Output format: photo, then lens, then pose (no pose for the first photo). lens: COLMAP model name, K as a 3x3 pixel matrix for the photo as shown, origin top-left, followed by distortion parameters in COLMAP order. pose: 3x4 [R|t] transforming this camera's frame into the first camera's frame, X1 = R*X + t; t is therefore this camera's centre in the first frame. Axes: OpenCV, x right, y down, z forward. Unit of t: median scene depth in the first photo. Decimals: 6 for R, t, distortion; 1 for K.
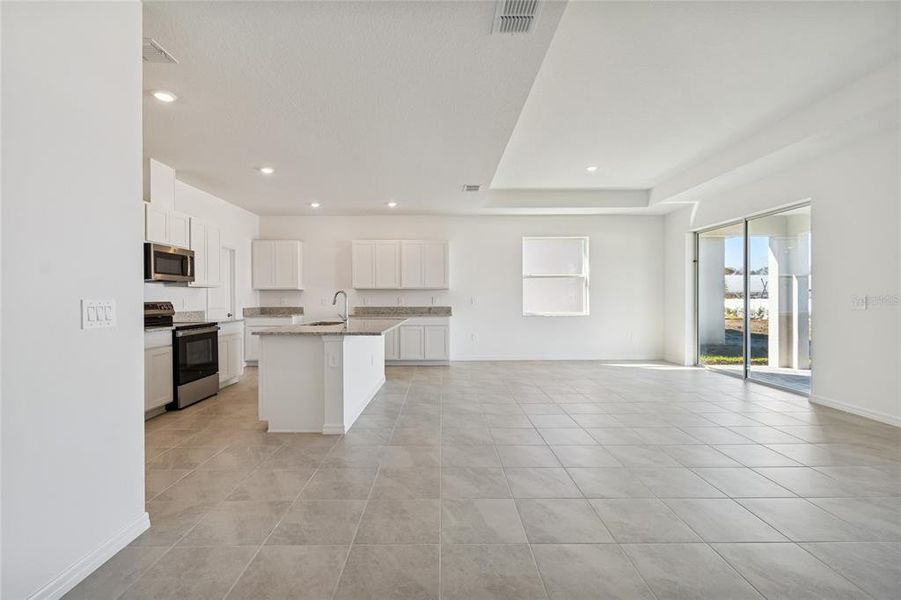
lens RADIAL K [[389.9, 0, 438.3], [0, 389.9, 300.0], [0, 0, 1]] dist [-0.000034, -0.000051]
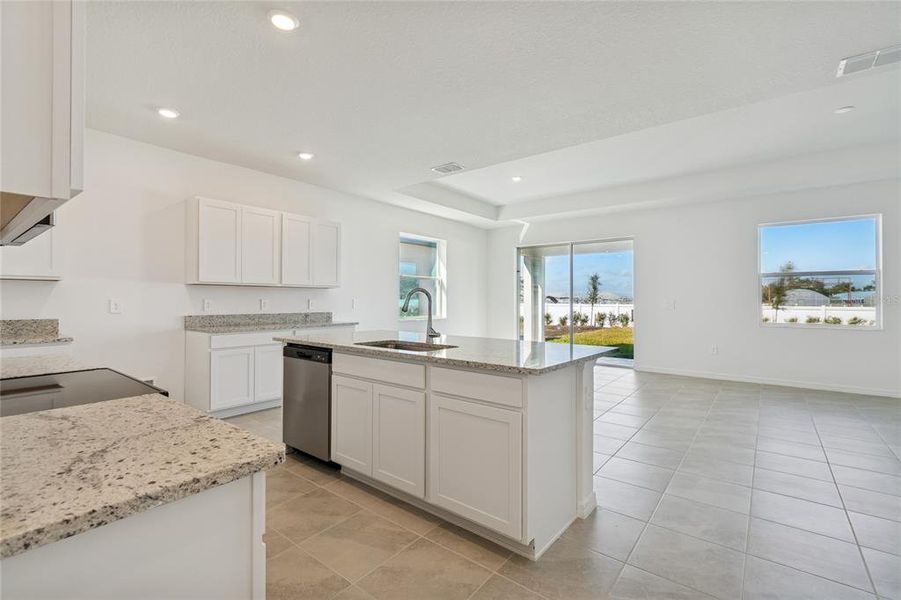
lens RADIAL K [[407.1, 0, 438.0], [0, 407.1, 297.9], [0, 0, 1]] dist [0.001002, 0.000115]
pose [[0.629365, 0.009749, 0.777049, -0.655062], [-0.000952, 0.999930, -0.011774, -0.001768], [-0.777110, 0.006671, 0.629330, 0.528215]]
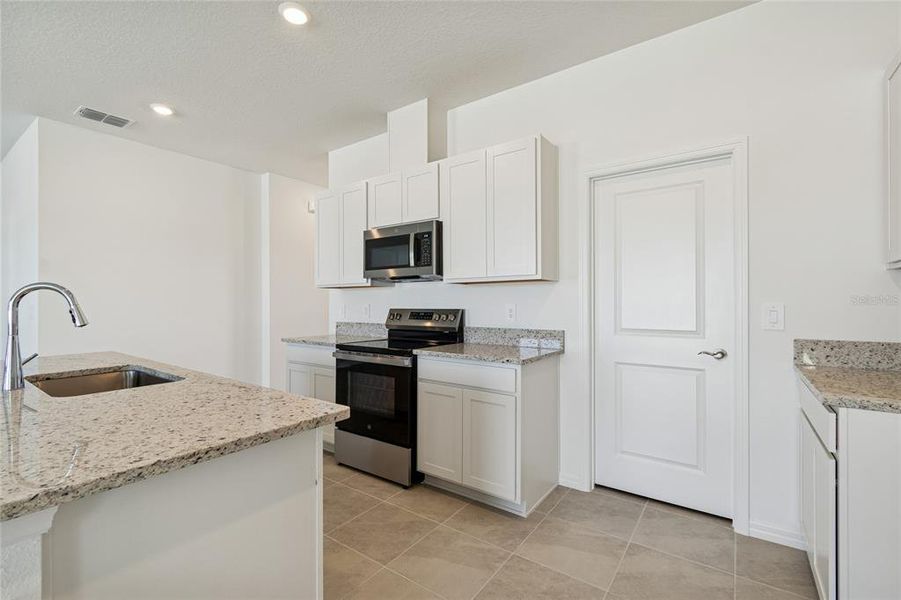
lens RADIAL K [[399.8, 0, 449.9], [0, 399.8, 301.6], [0, 0, 1]] dist [0.002574, -0.000150]
pose [[-0.576286, 0.000482, -0.817248, -0.163213], [-0.003807, 0.999987, 0.003274, -0.009585], [0.817239, 0.004998, -0.576277, 1.326461]]
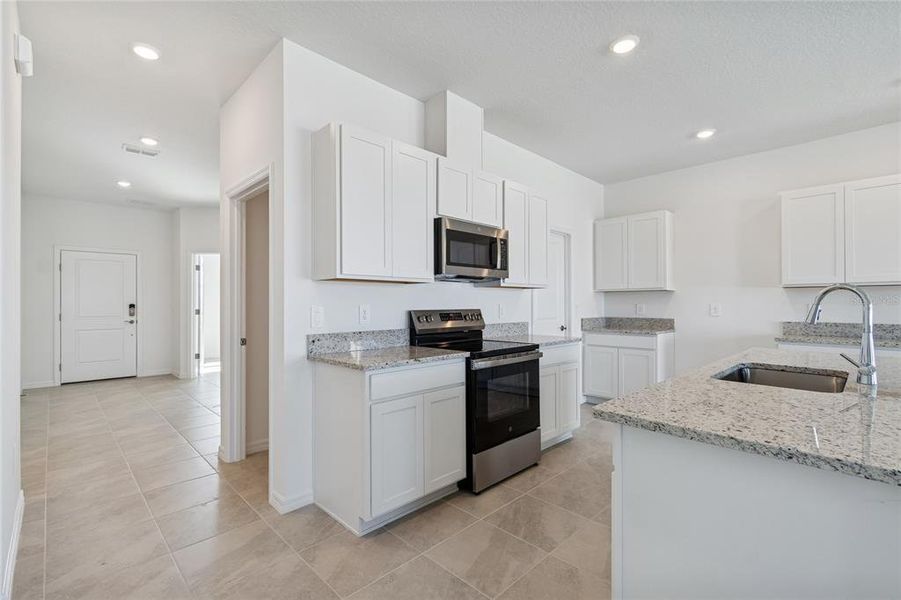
lens RADIAL K [[399.8, 0, 449.9], [0, 399.8, 301.6], [0, 0, 1]] dist [0.002574, -0.000150]
pose [[0.704156, -0.000497, -0.710045, -0.222054], [-0.006171, 0.999958, -0.006820, -0.003728], [0.710019, 0.009184, 0.704123, 0.460462]]
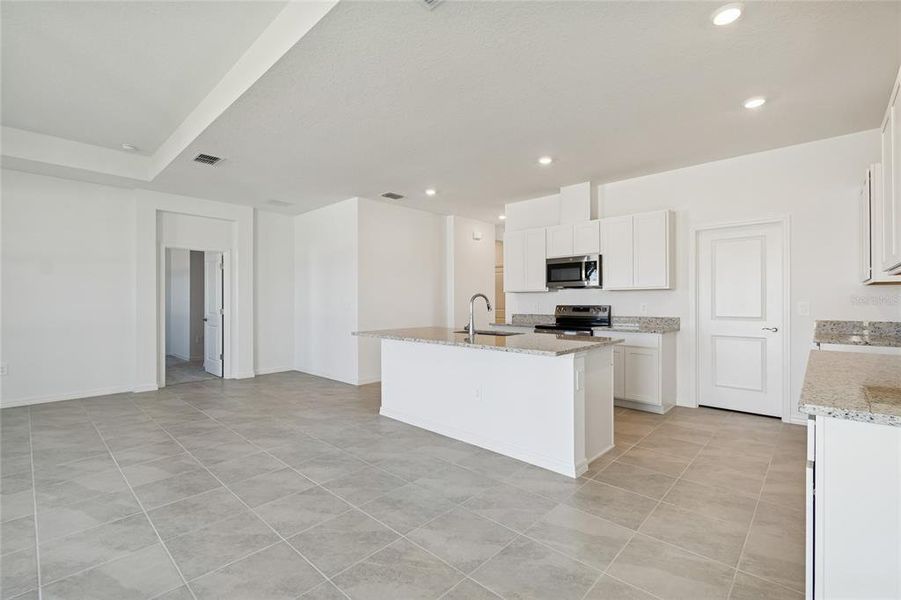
lens RADIAL K [[399.8, 0, 449.9], [0, 399.8, 301.6], [0, 0, 1]] dist [0.002574, -0.000150]
pose [[-0.674531, 0.003482, -0.738238, 0.367124], [-0.002444, 0.999973, 0.006949, -0.012334], [0.738242, 0.006492, -0.674504, 1.378307]]
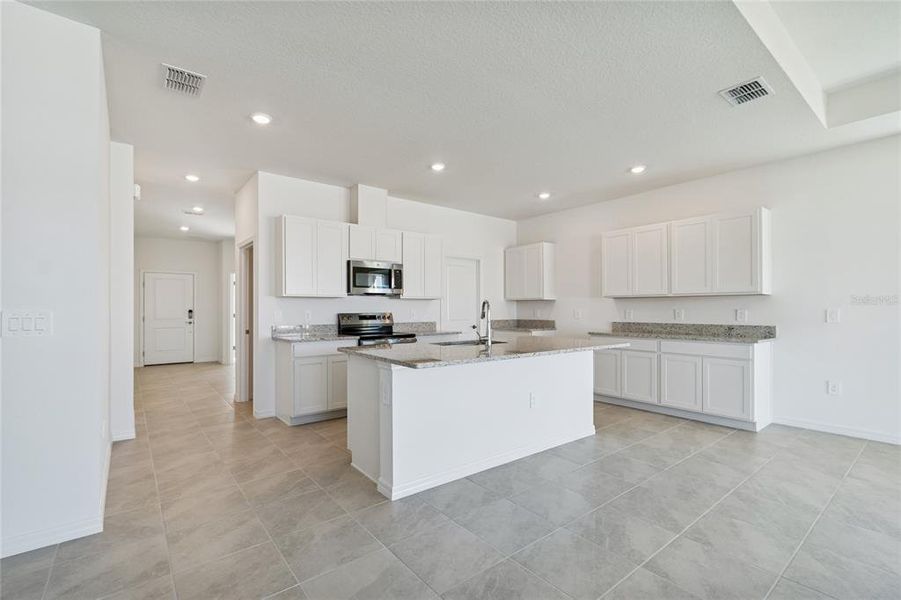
lens RADIAL K [[398.2, 0, 451.9], [0, 398.2, 306.4], [0, 0, 1]] dist [0.001156, 0.000110]
pose [[0.629853, -0.003507, -0.776706, 0.271960], [-0.005873, 0.999940, -0.009277, -0.004338], [0.776692, 0.010405, 0.629795, 0.426986]]
